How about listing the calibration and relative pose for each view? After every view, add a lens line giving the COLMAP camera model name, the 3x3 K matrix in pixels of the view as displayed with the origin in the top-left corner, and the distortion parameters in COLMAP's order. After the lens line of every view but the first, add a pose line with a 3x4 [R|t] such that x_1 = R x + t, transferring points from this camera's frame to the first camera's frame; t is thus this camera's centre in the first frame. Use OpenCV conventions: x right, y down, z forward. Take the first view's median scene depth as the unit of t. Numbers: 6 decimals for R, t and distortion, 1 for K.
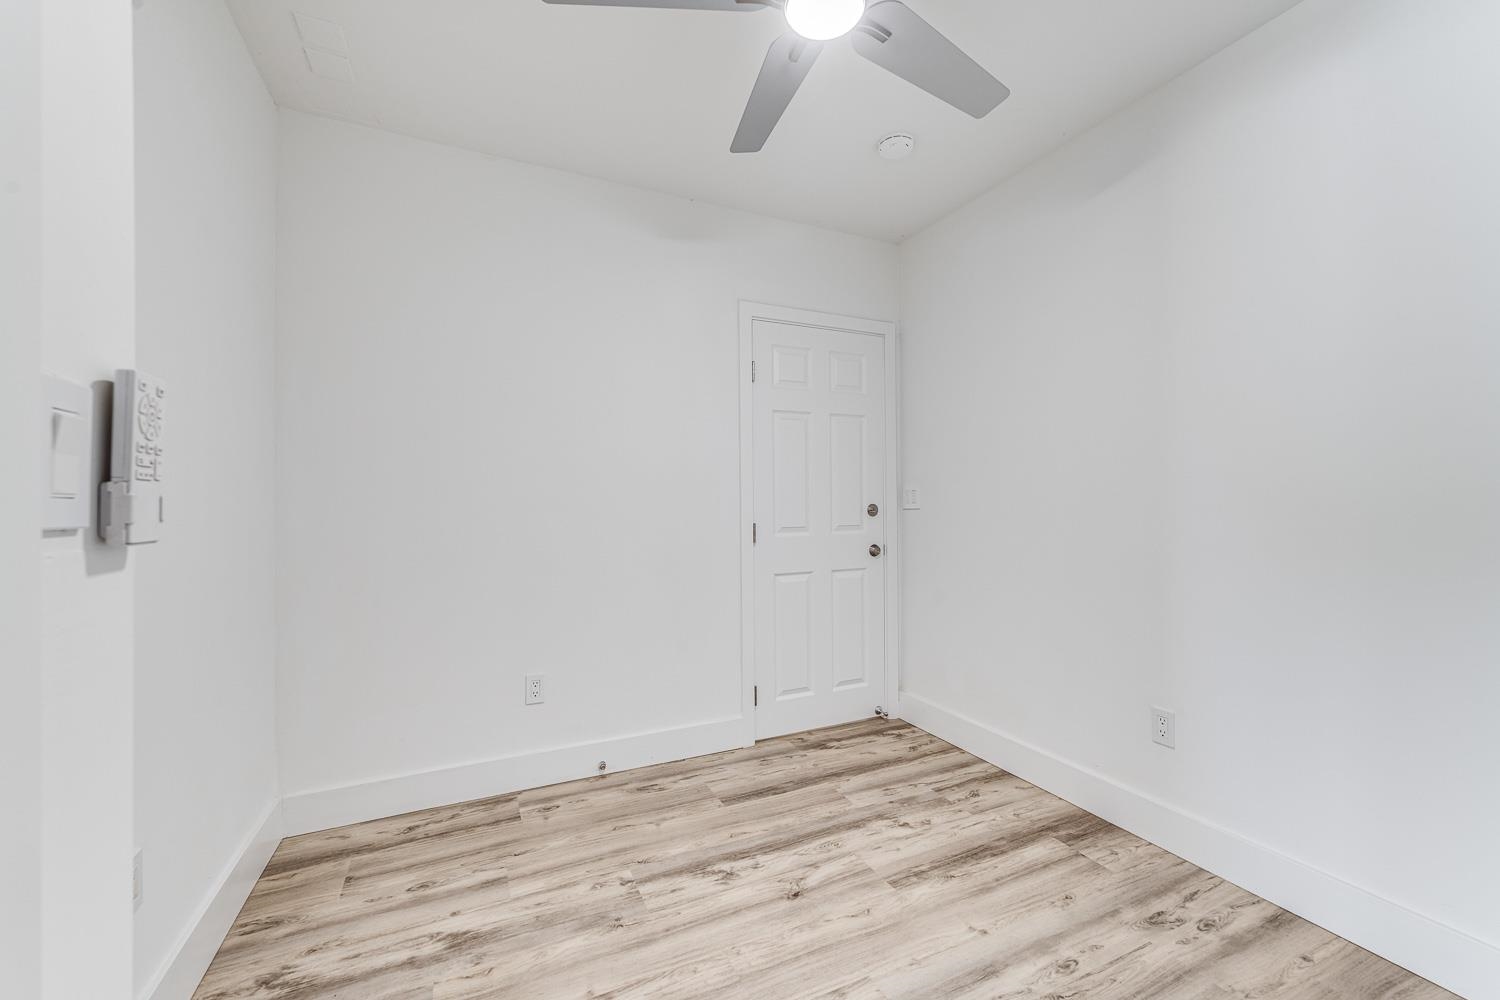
lens RADIAL K [[599.1, 0, 744.4], [0, 599.1, 507.9], [0, 0, 1]] dist [-0.000379, 0.000417]
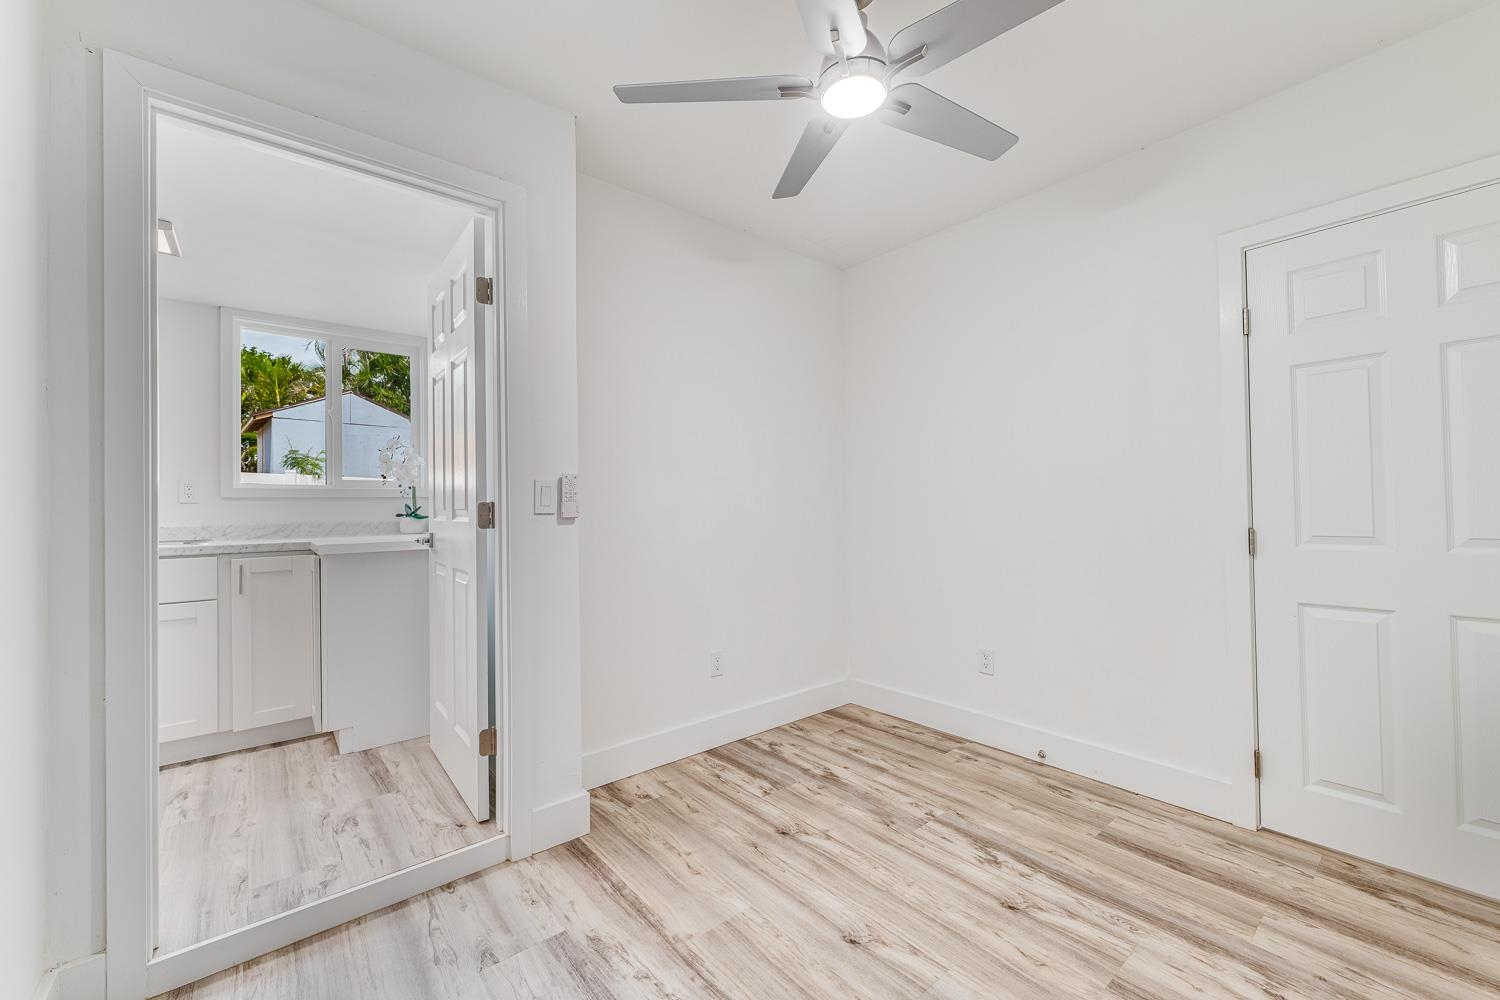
lens RADIAL K [[599.1, 0, 744.4], [0, 599.1, 507.9], [0, 0, 1]] dist [-0.000379, 0.000417]
pose [[0.246714, 0.002813, -0.969084, 0.764809], [0.002880, 0.999989, 0.003636, -0.004370], [0.969084, -0.003688, 0.246703, 0.287746]]
